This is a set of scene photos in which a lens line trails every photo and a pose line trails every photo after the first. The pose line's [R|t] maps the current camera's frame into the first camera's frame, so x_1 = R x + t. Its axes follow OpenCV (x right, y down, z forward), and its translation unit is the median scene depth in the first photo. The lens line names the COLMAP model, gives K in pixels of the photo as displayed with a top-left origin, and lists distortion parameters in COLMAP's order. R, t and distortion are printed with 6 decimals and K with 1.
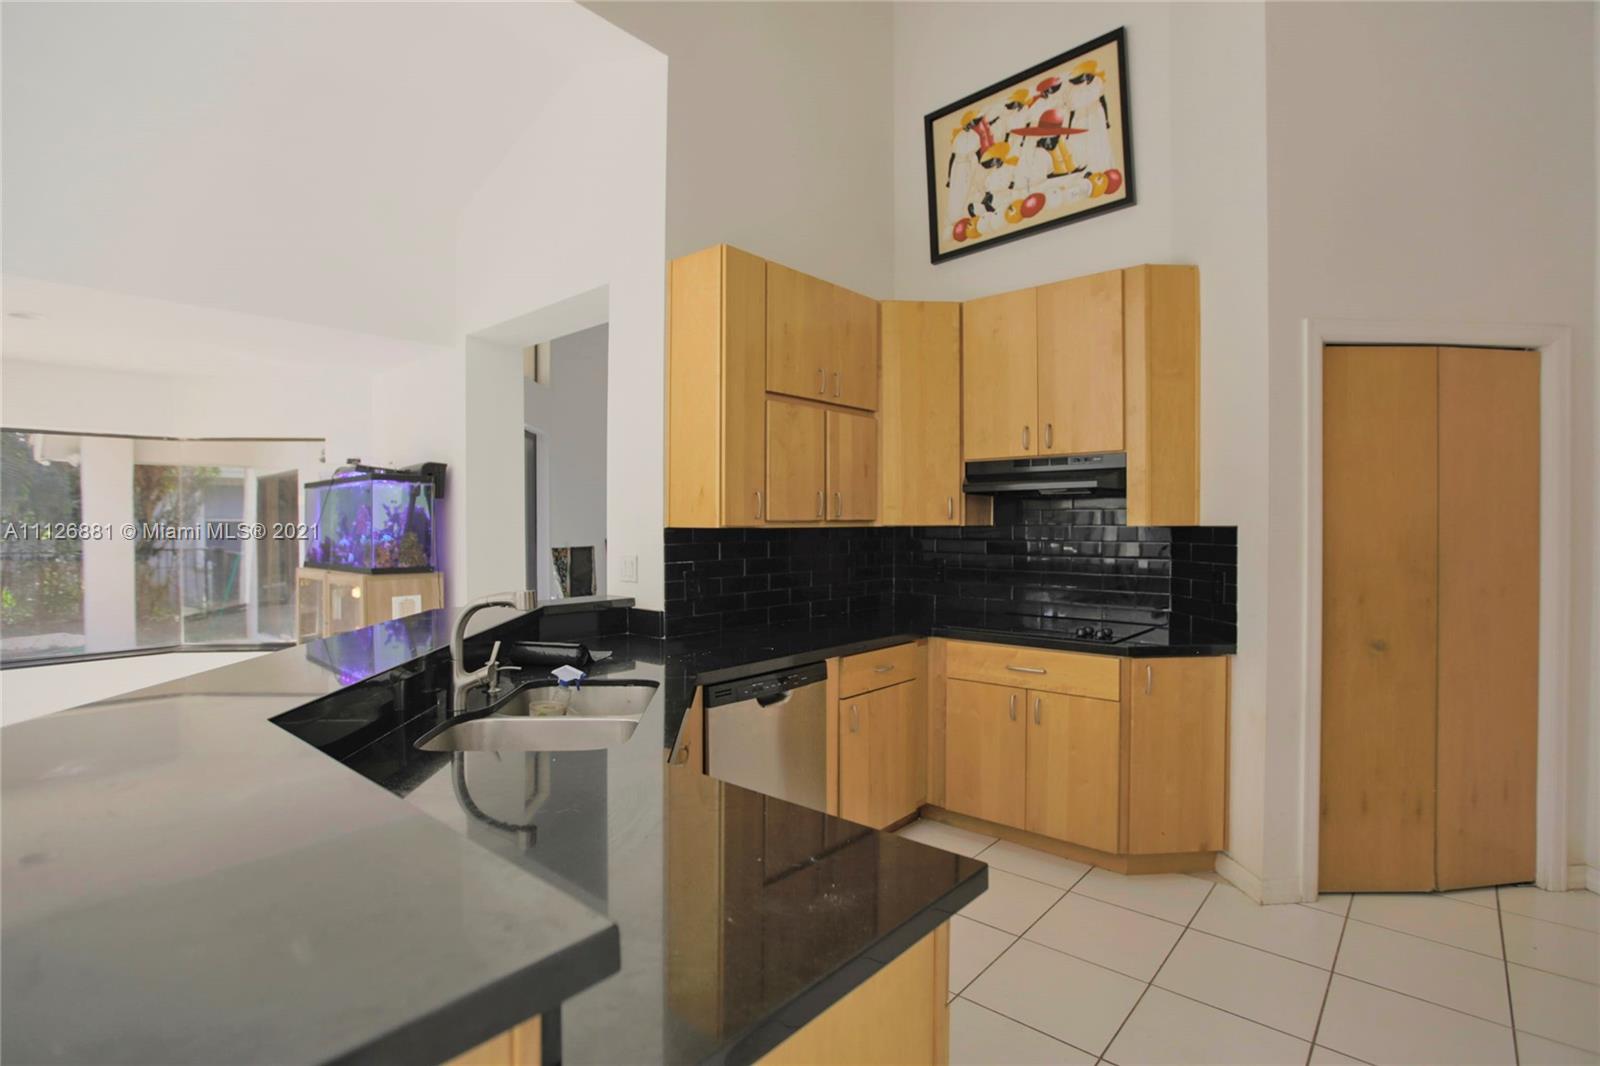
lens RADIAL K [[774.4, 0, 789.0], [0, 774.4, 522.6], [0, 0, 1]] dist [-0.028140, 0.001873]
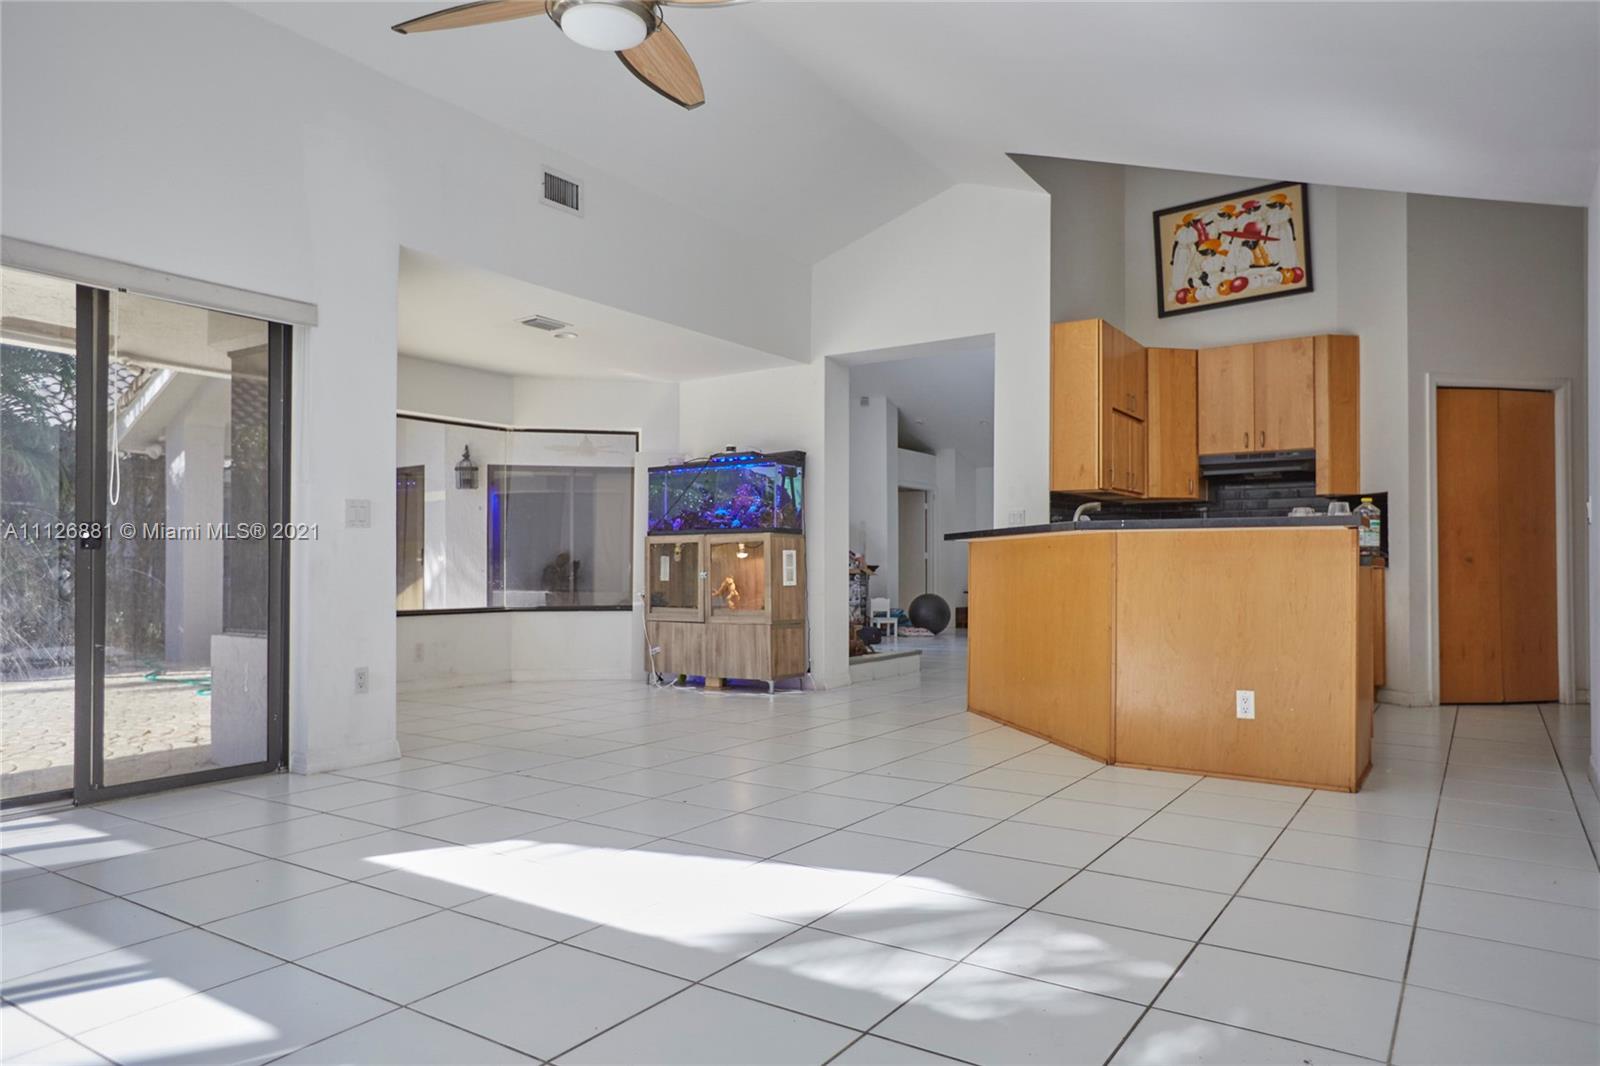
lens RADIAL K [[1027.0, 0, 800.2], [0, 1027.0, 540.1], [0, 0, 1]] dist [0.003088, 0.005776]
pose [[0.991259, 0.009423, 0.131594, -0.793144], [-0.005230, 0.999469, -0.032176, 0.150748], [-0.131828, 0.031207, 0.990781, -0.854055]]
